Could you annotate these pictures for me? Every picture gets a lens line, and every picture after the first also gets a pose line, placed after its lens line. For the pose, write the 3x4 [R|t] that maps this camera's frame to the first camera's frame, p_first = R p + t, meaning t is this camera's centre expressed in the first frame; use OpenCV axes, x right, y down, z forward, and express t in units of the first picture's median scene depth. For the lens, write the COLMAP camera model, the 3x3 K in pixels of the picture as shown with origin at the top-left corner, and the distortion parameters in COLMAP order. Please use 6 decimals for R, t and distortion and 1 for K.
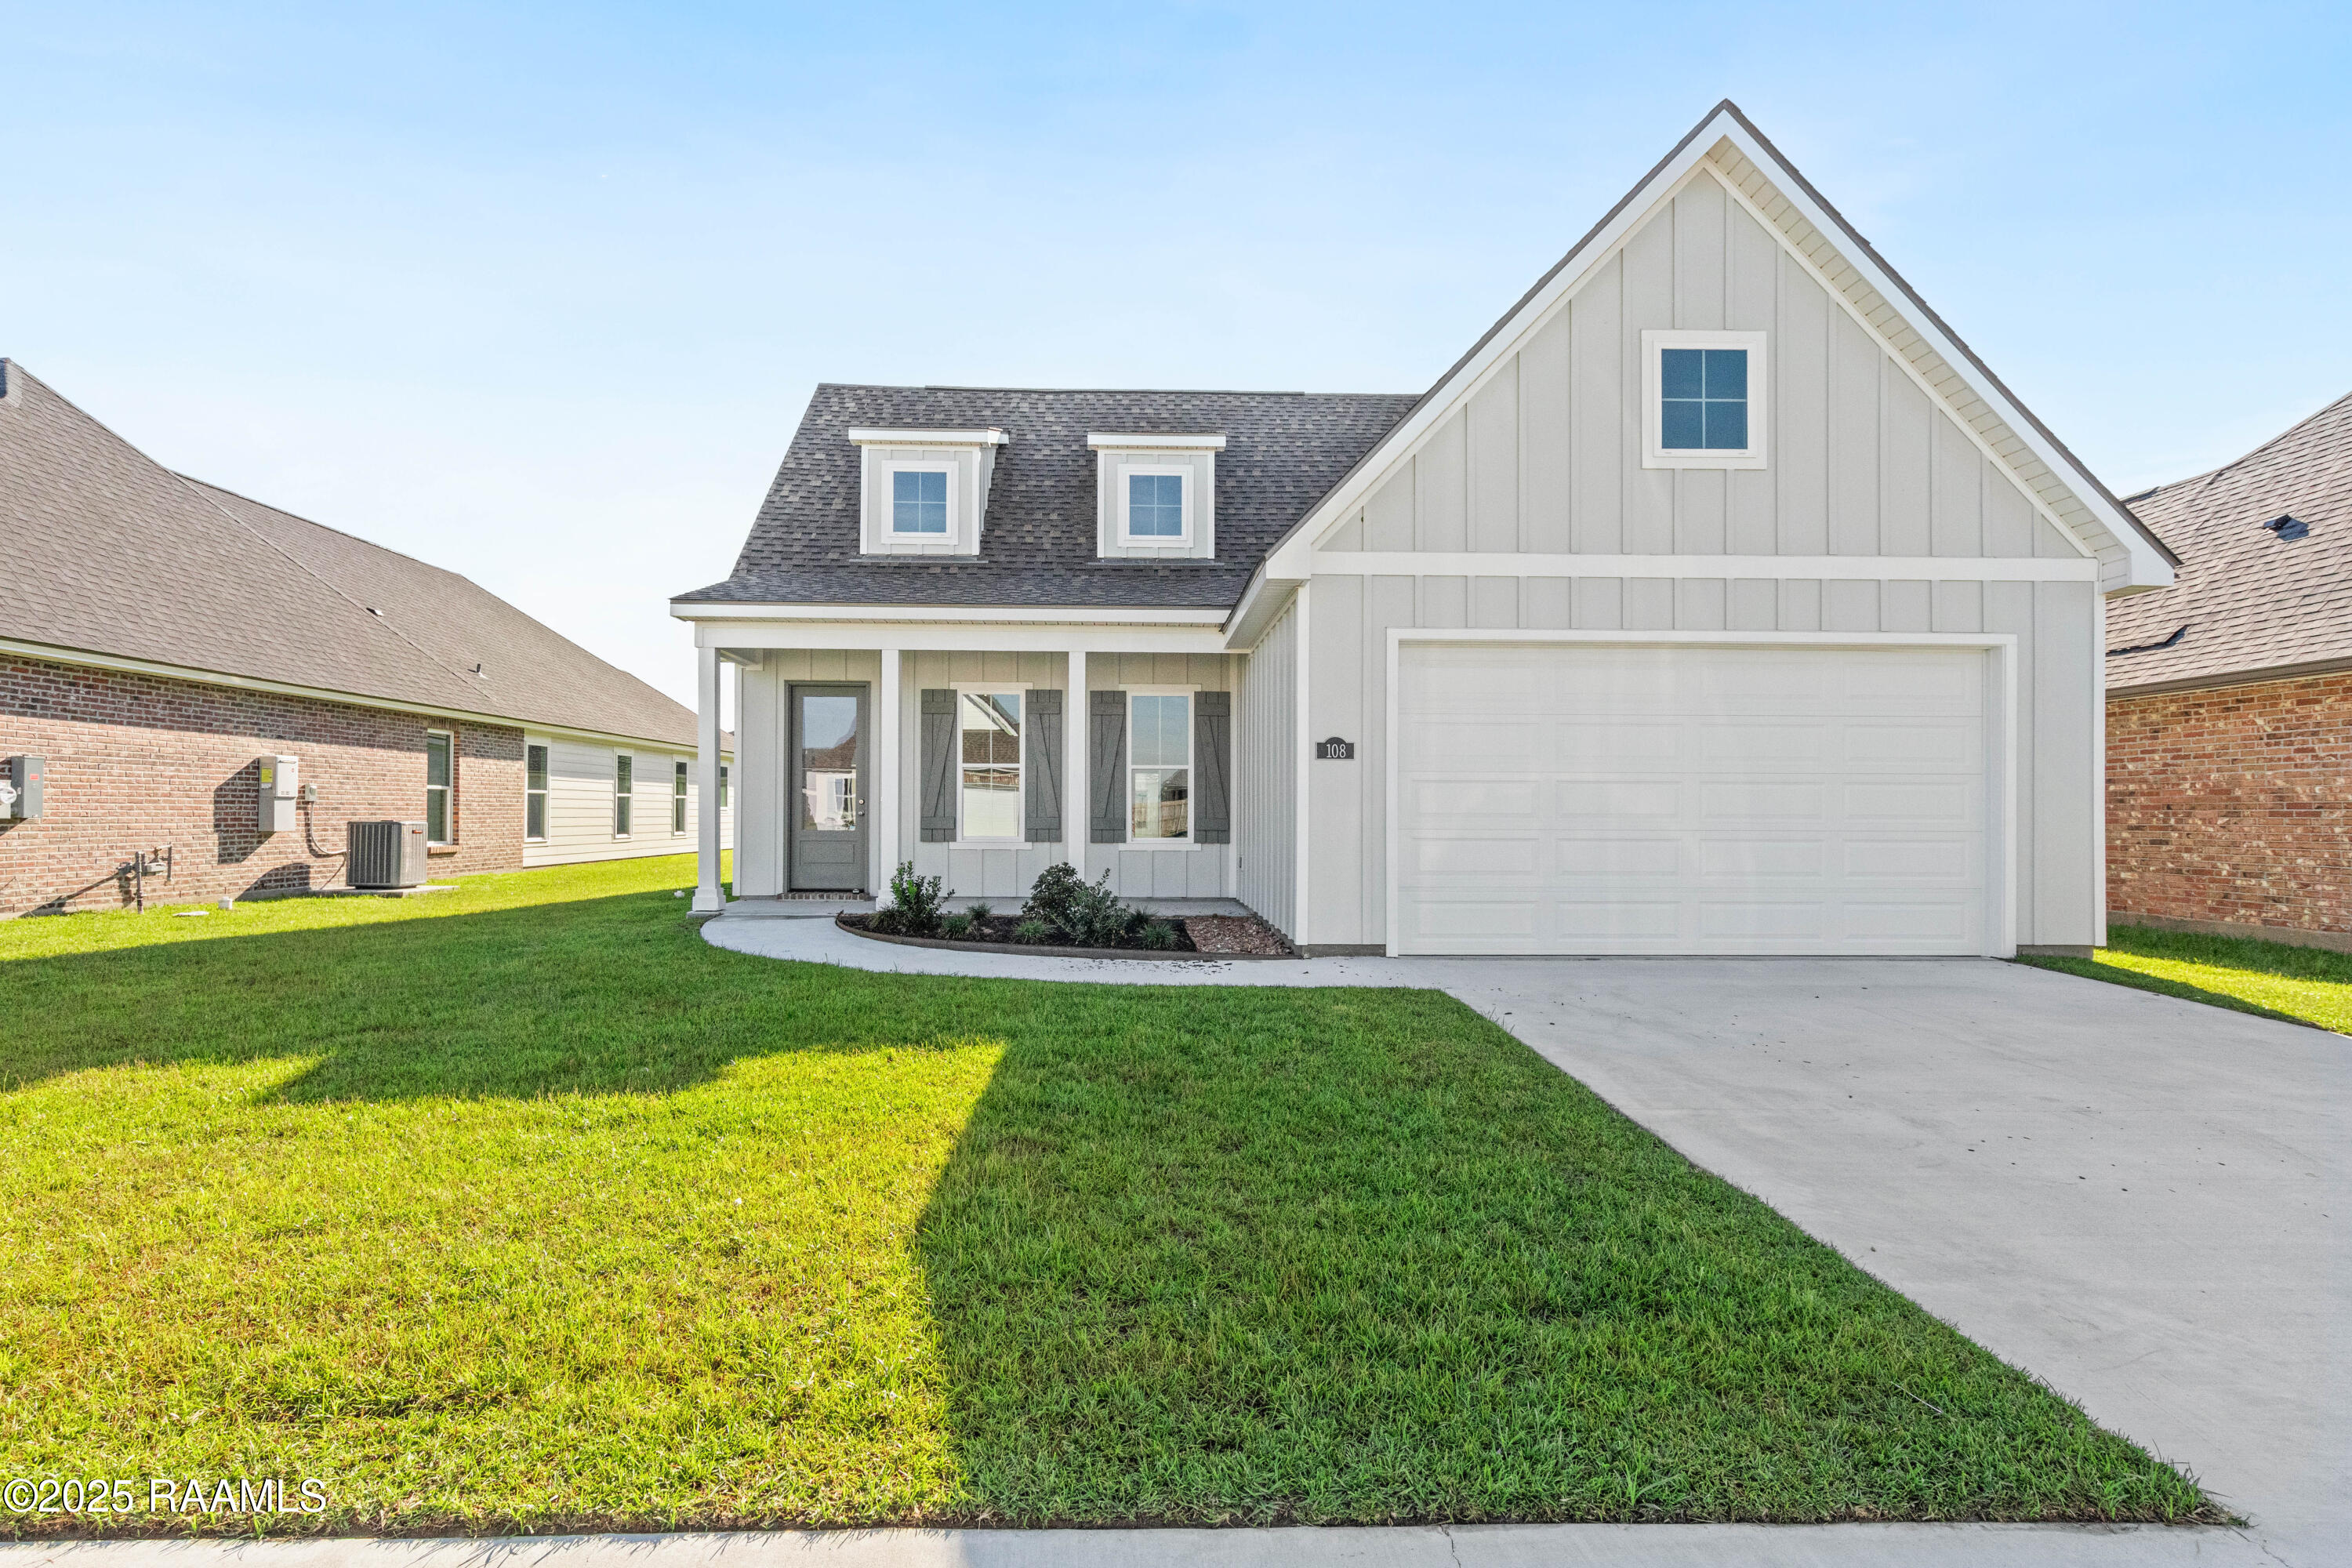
lens RADIAL K [[1105.8, 0, 1173.5], [0, 1105.8, 790.7], [0, 0, 1]] dist [0.006522, -0.000141]
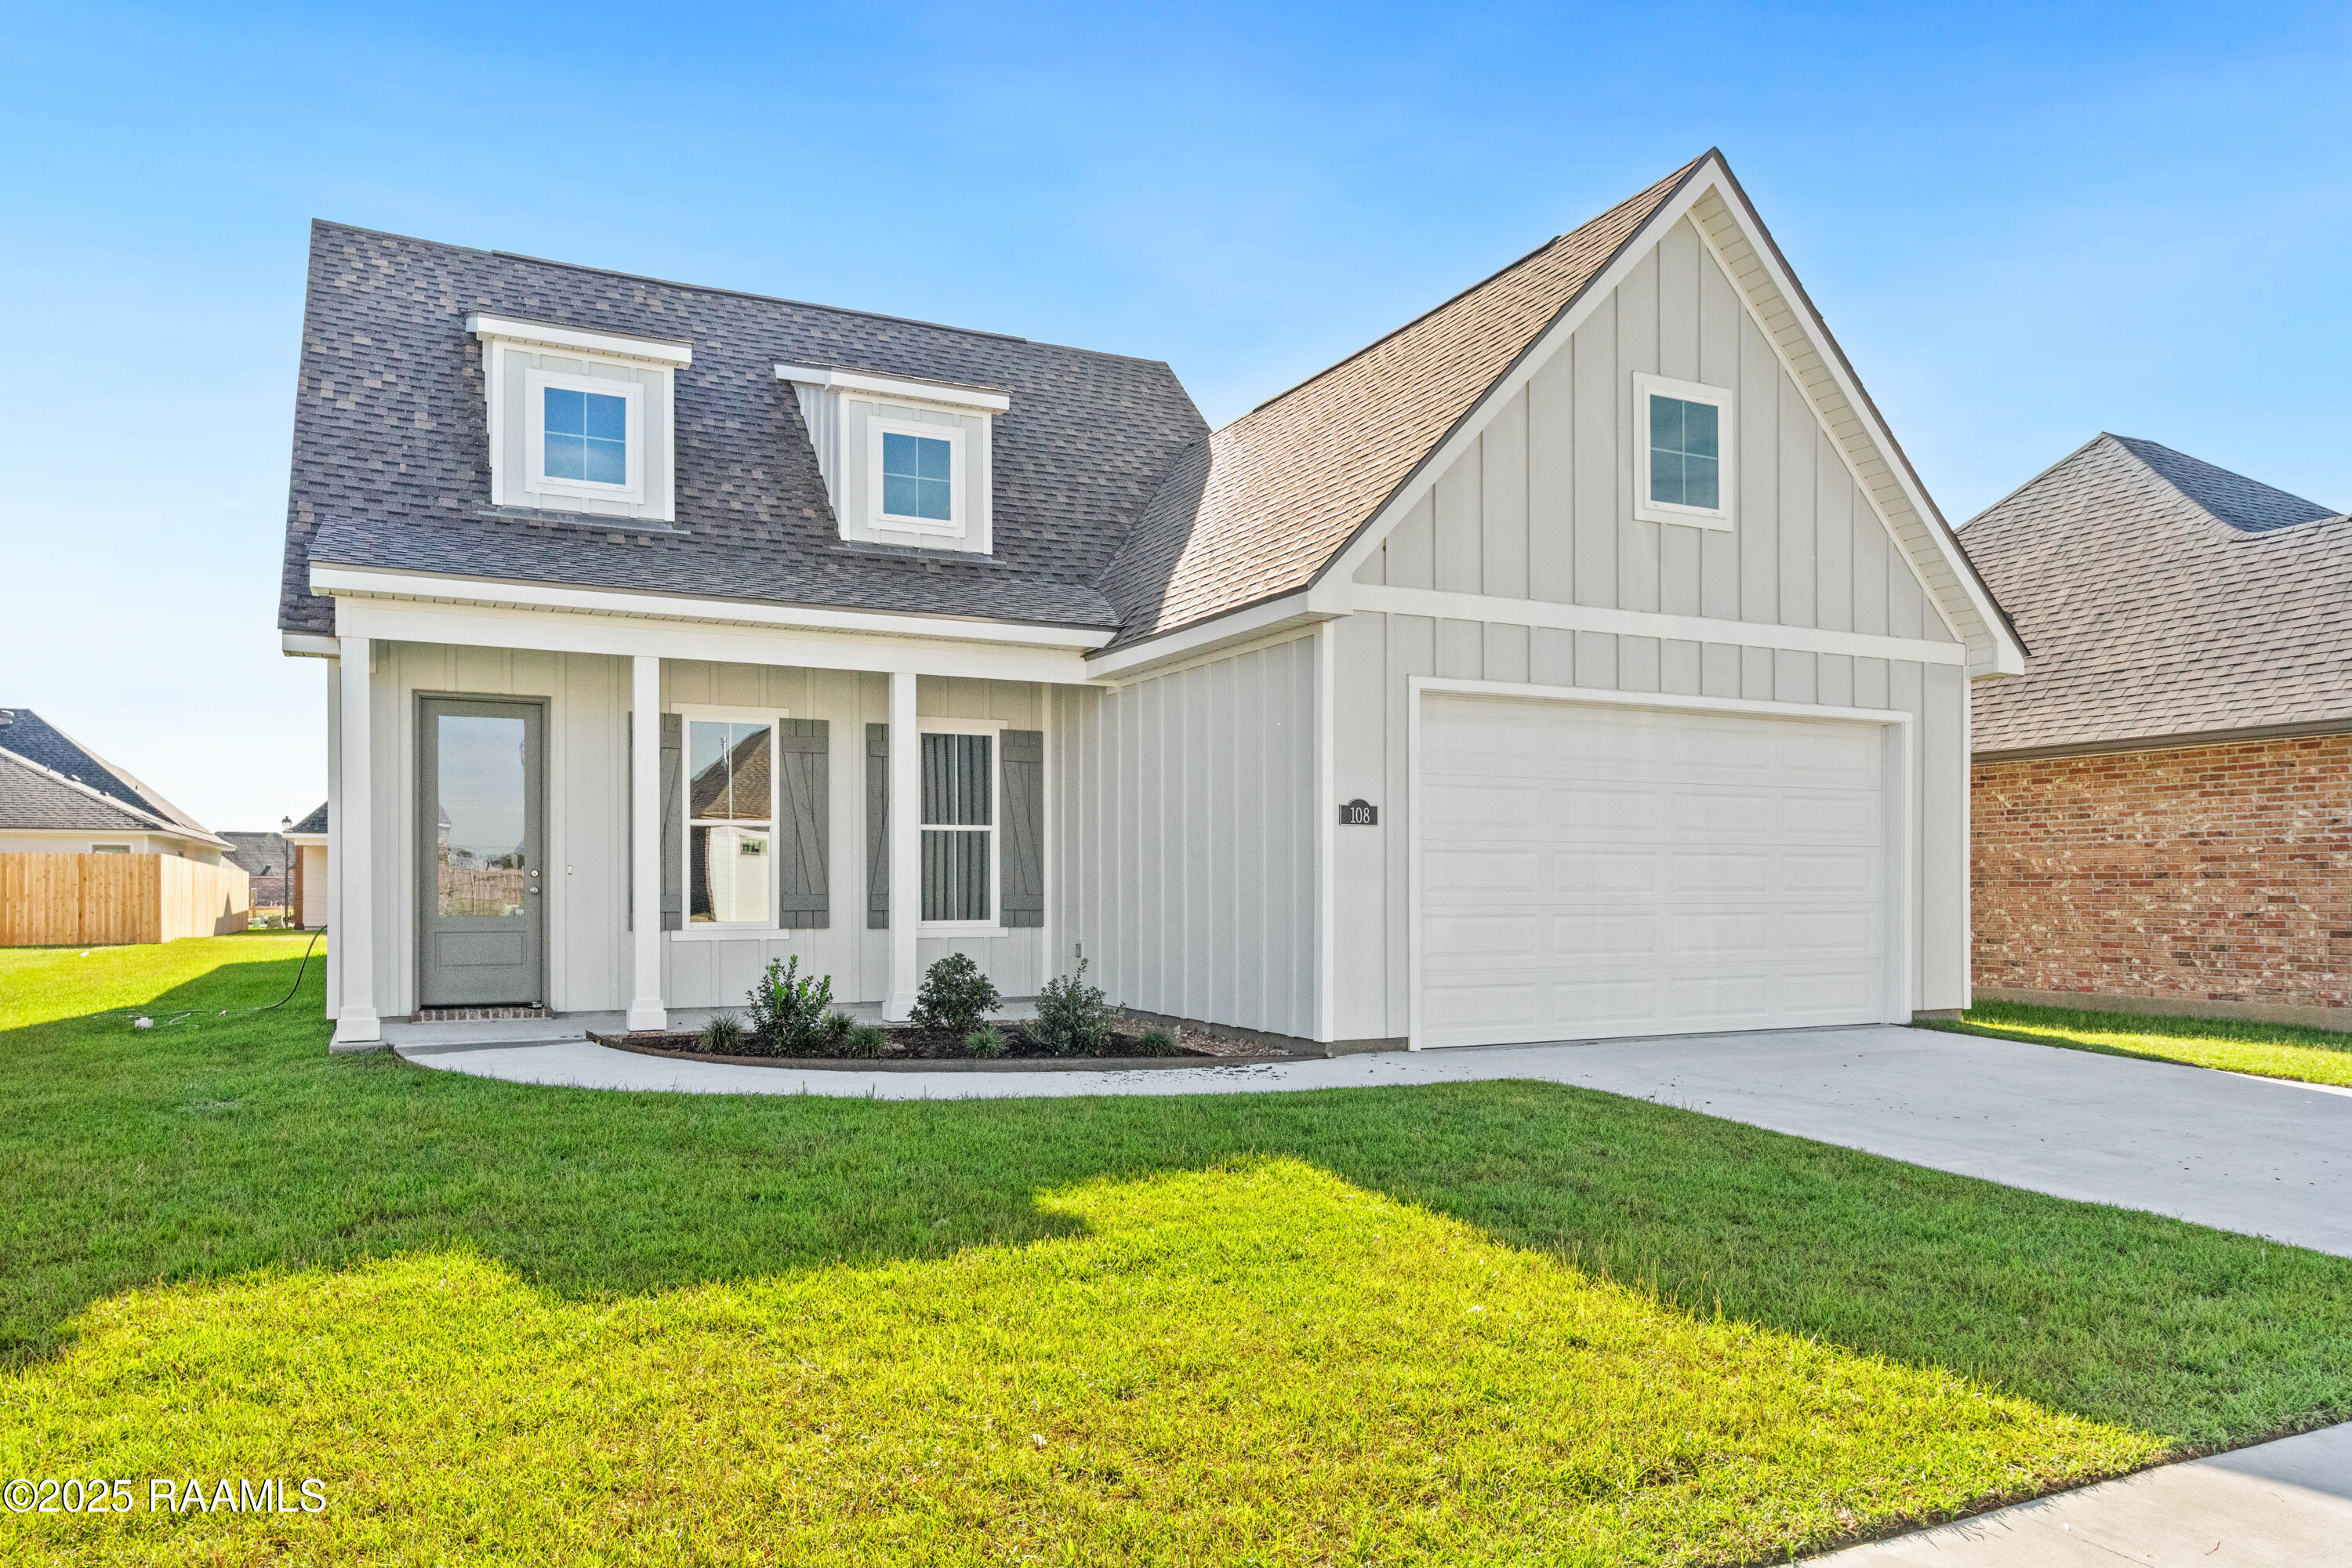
lens RADIAL K [[1527.2, 0, 1176.7], [0, 1527.2, 862.2], [0, 0, 1]] dist [0.005843, -0.000043]
pose [[0.912063, 0.002161, 0.410044, -0.360126], [-0.003902, 0.999987, 0.003409, -0.002223], [-0.410031, -0.004709, 0.912059, -0.019686]]
